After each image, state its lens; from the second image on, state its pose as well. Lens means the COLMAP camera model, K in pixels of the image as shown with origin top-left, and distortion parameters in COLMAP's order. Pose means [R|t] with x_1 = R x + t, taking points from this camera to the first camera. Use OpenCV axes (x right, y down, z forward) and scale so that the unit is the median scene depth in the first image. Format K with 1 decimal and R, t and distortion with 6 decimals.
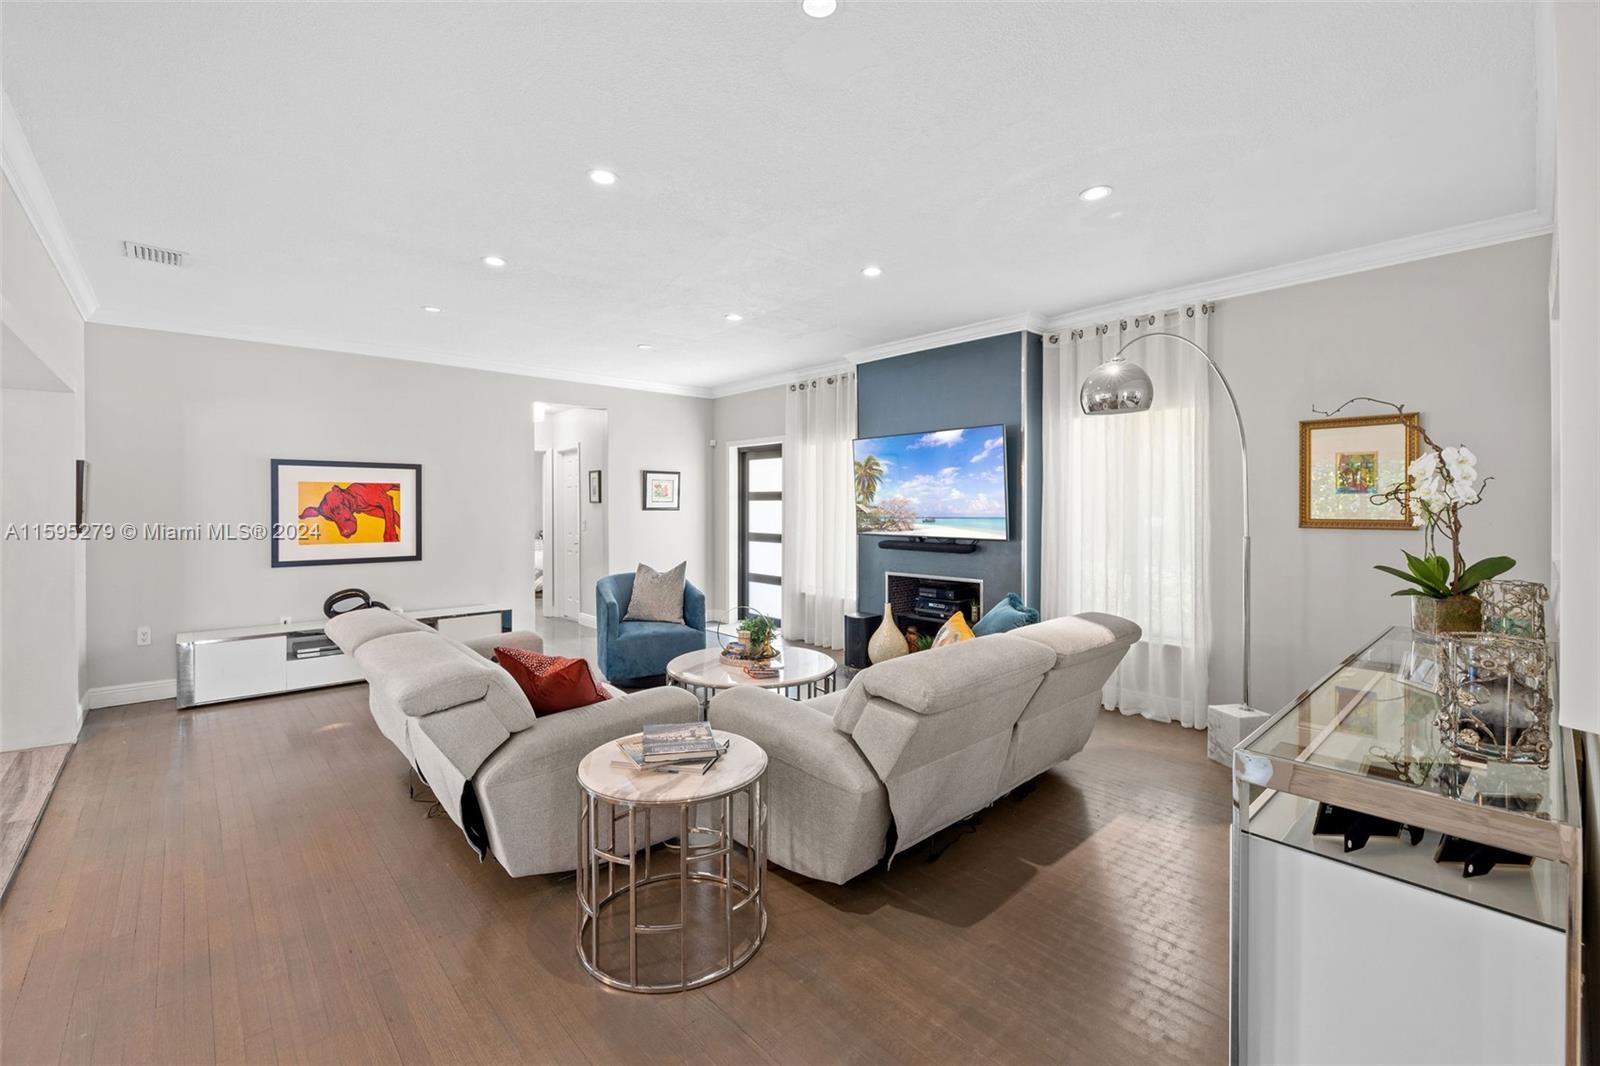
lens RADIAL K [[682.4, 0, 803.6], [0, 682.4, 508.7], [0, 0, 1]] dist [-0.000202, 0.000015]
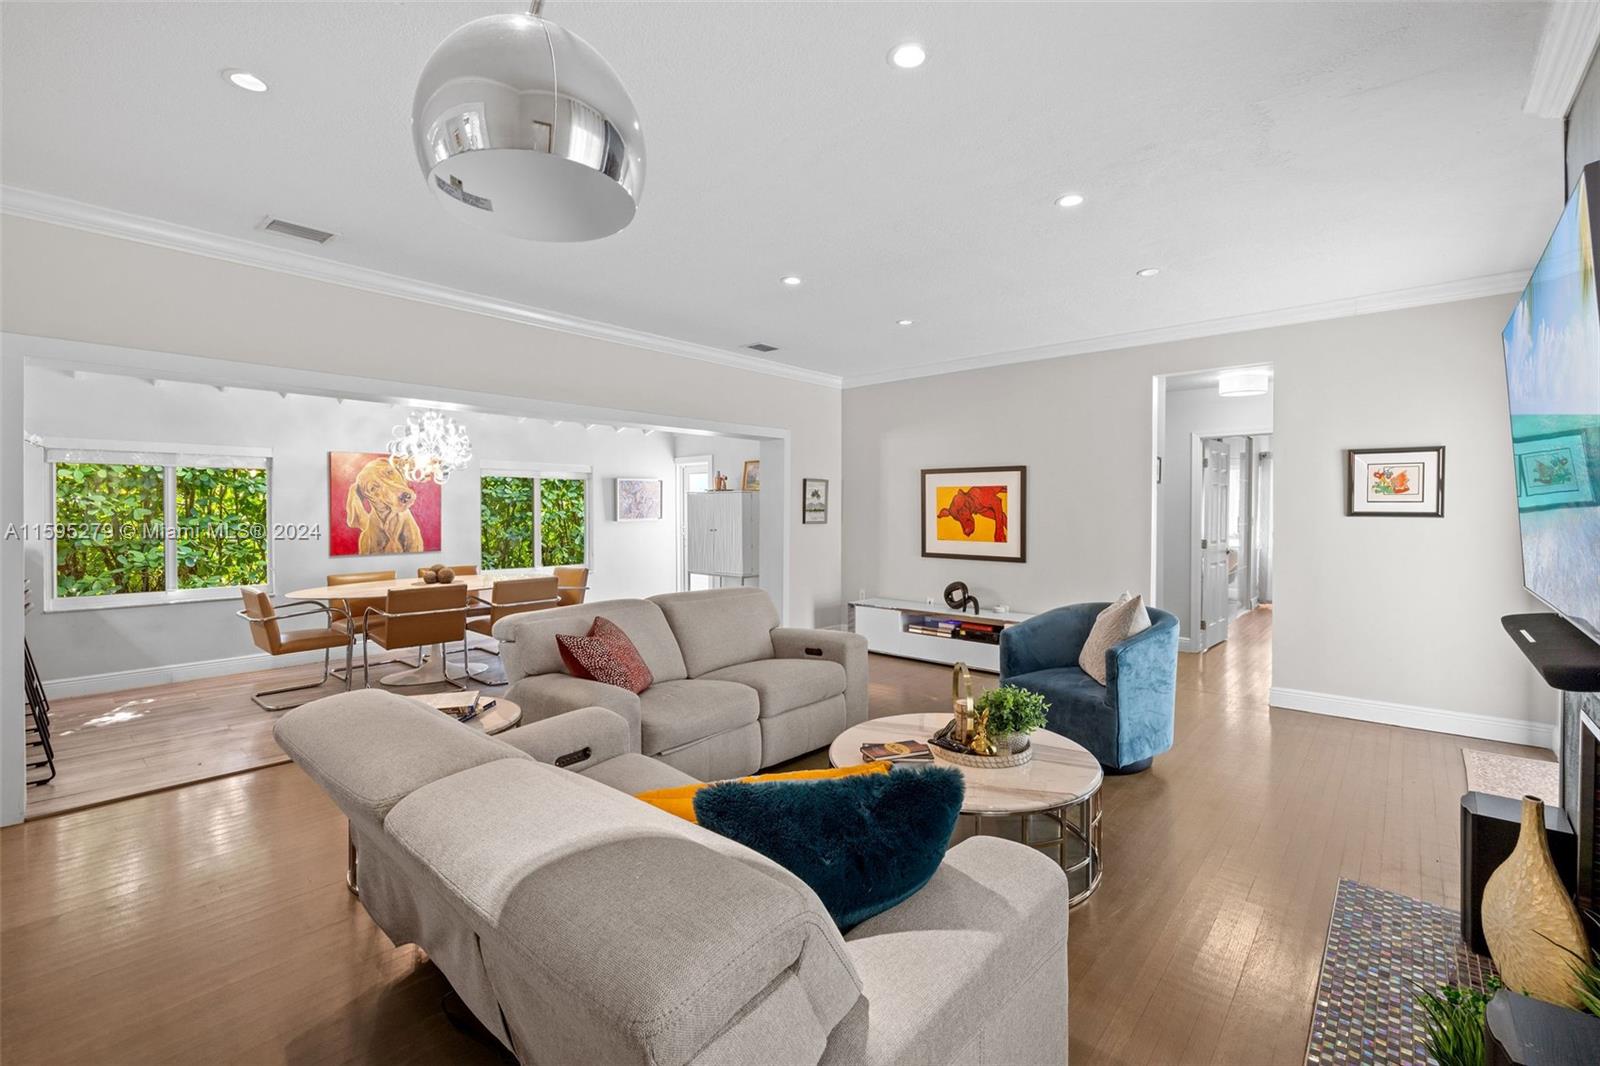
lens RADIAL K [[682.4, 0, 803.6], [0, 682.4, 508.7], [0, 0, 1]] dist [-0.000202, 0.000015]
pose [[0.110717, 0.004458, -0.993842, 0.394784], [-0.006070, 0.999974, 0.003809, -0.004508], [0.993833, 0.005611, 0.110741, 0.587768]]
